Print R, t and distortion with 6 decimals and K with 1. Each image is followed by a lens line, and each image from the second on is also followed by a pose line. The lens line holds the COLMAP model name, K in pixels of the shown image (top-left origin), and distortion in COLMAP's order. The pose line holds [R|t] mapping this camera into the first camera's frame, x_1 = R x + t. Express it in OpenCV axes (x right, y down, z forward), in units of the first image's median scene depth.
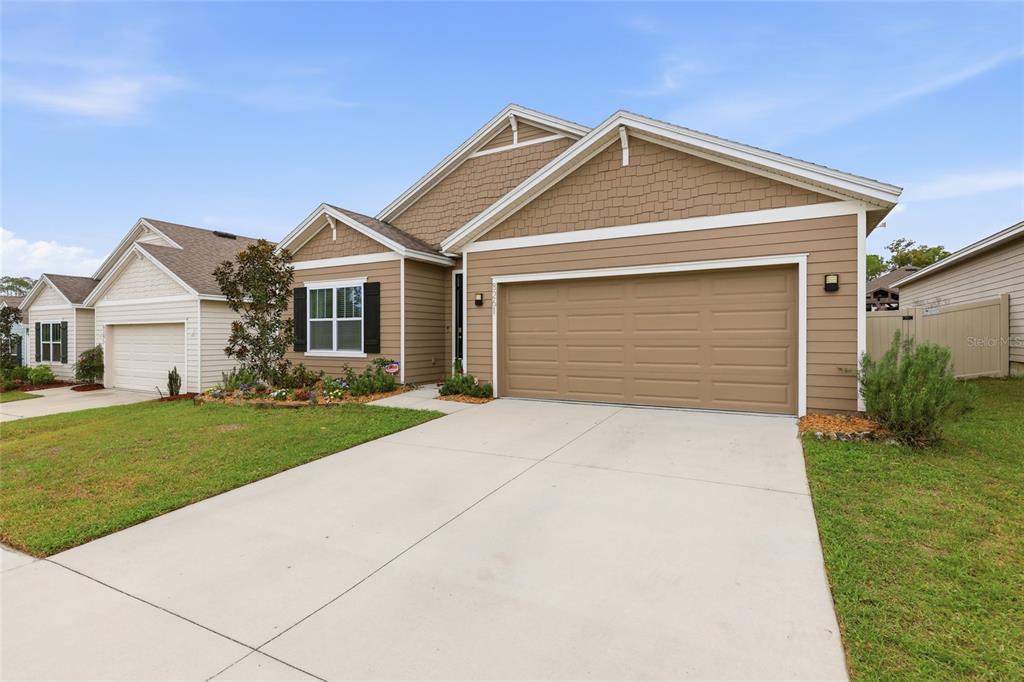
lens RADIAL K [[482.2, 0, 516.1], [0, 482.2, 338.1], [0, 0, 1]] dist [-0.004503, 0.000737]
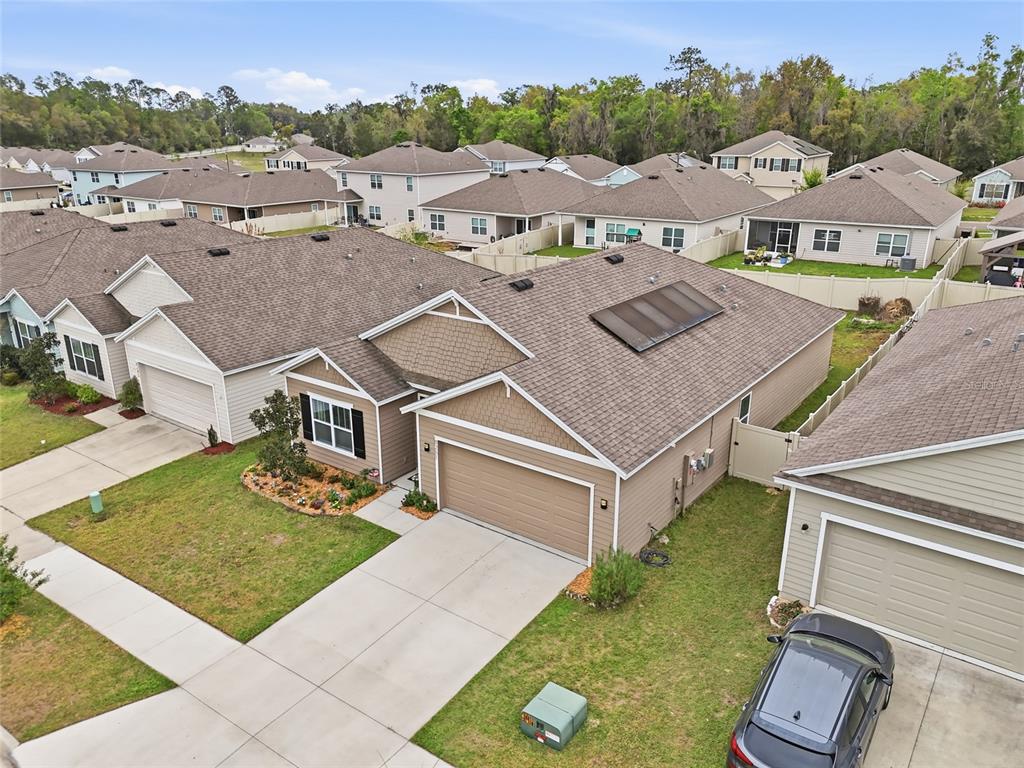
lens RADIAL K [[740.0, 0, 515.1], [0, 740.0, 380.7], [0, 0, 1]] dist [0.062129, -0.050076]
pose [[0.991338, 0.044748, -0.123476, 0.402639], [-0.003153, 0.948005, 0.318240, -0.868159], [0.131296, -0.315095, 0.939934, -0.892697]]
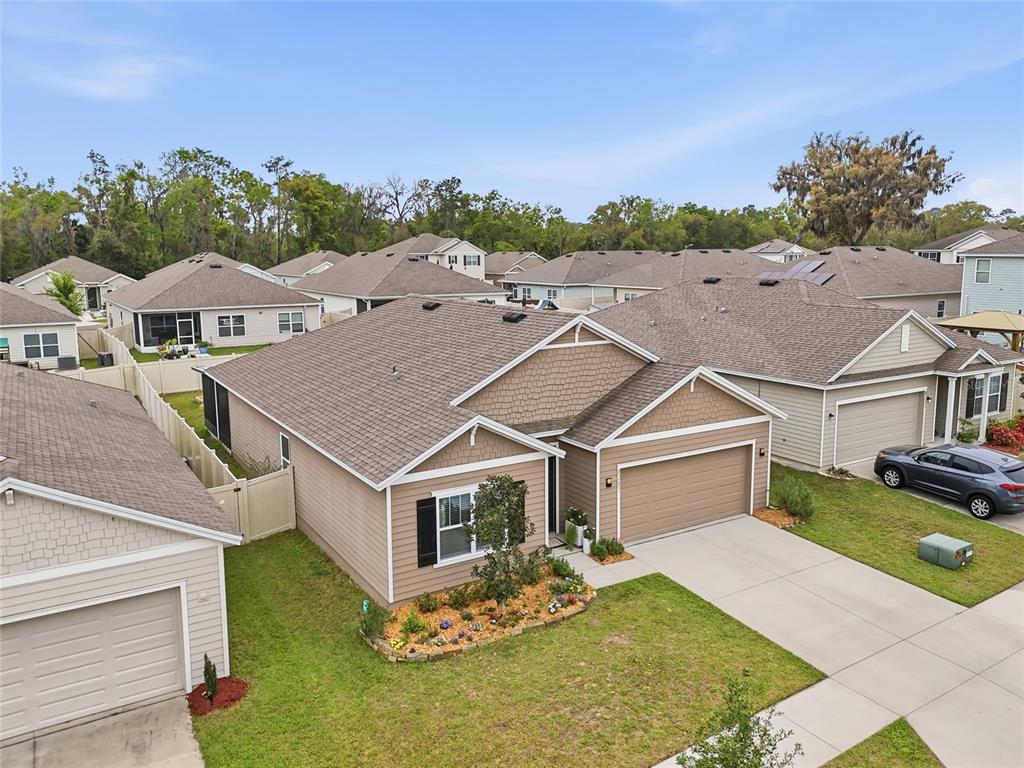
lens RADIAL K [[778.5, 0, 527.2], [0, 778.5, 363.9], [0, 0, 1]] dist [0.054959, -0.029174]
pose [[0.492671, -0.124971, 0.861195, -1.780421], [0.007328, 0.990195, 0.139499, -0.627429], [-0.870185, -0.062416, 0.488757, 0.135952]]
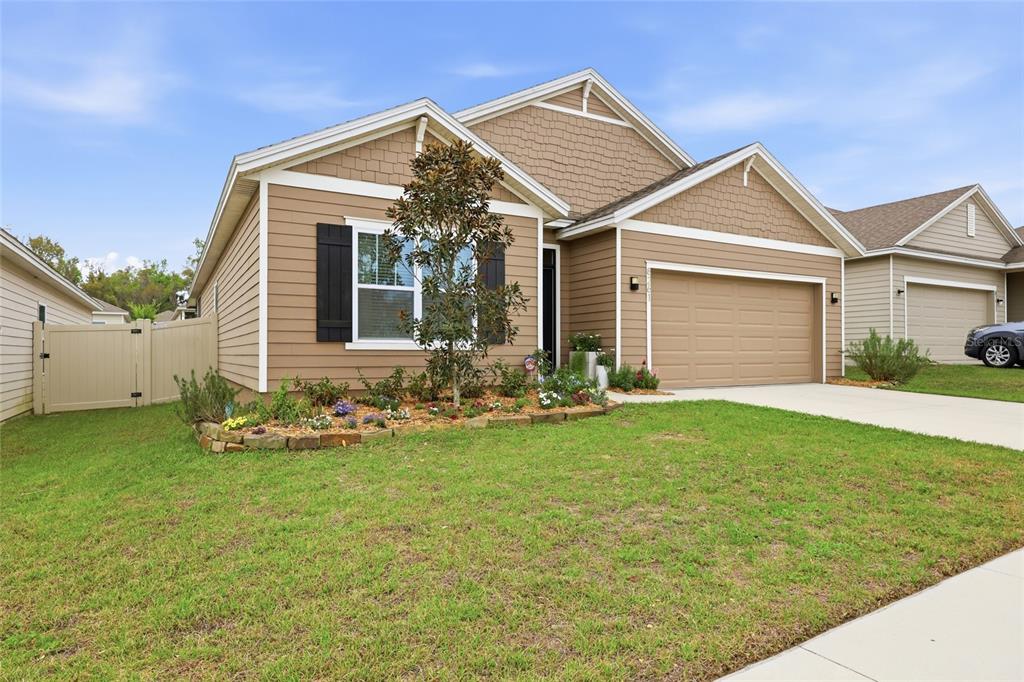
lens RADIAL K [[610.2, 0, 509.2], [0, 610.2, 351.3], [0, 0, 1]] dist [-0.010053, 0.004315]
pose [[0.535342, 0.005881, 0.844615, -1.028815], [0.001034, 0.999970, -0.007618, 0.049054], [-0.844635, 0.004951, 0.535320, 0.515371]]
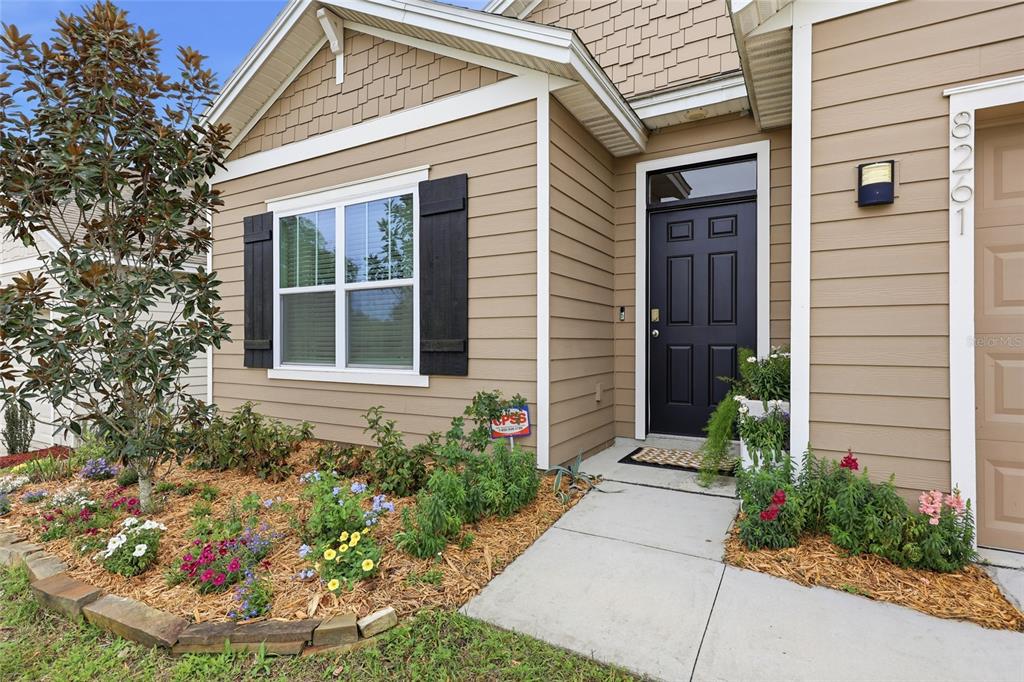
lens RADIAL K [[508.5, 0, 511.1], [0, 508.5, 346.6], [0, 0, 1]] dist [-0.005705, -0.002392]
pose [[0.999614, 0.001059, -0.027759, -0.239907], [-0.000939, 0.999990, 0.004331, 0.008359], [0.027763, -0.004303, 0.999605, 0.626639]]
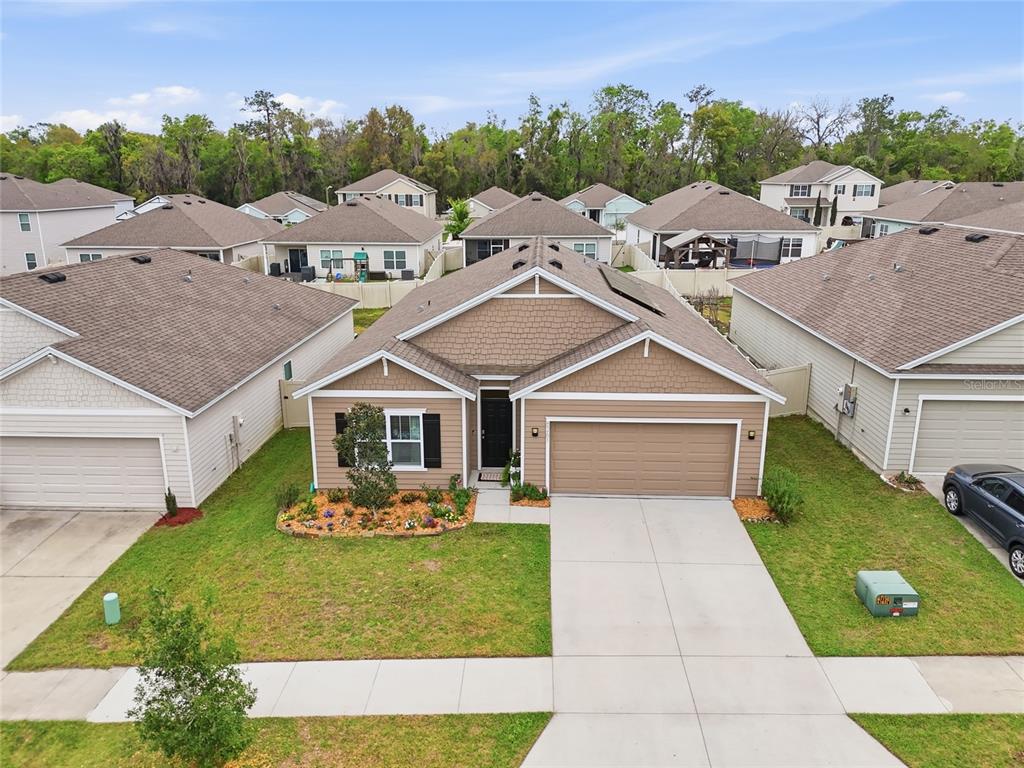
lens RADIAL K [[740.0, 0, 507.7], [0, 740.0, 380.9], [0, 0, 1]] dist [0.062129, -0.050076]
pose [[0.899105, -0.114012, 0.422625, -0.914502], [0.001196, 0.966121, 0.258087, -0.683943], [-0.437732, -0.231542, 0.868780, -0.700717]]
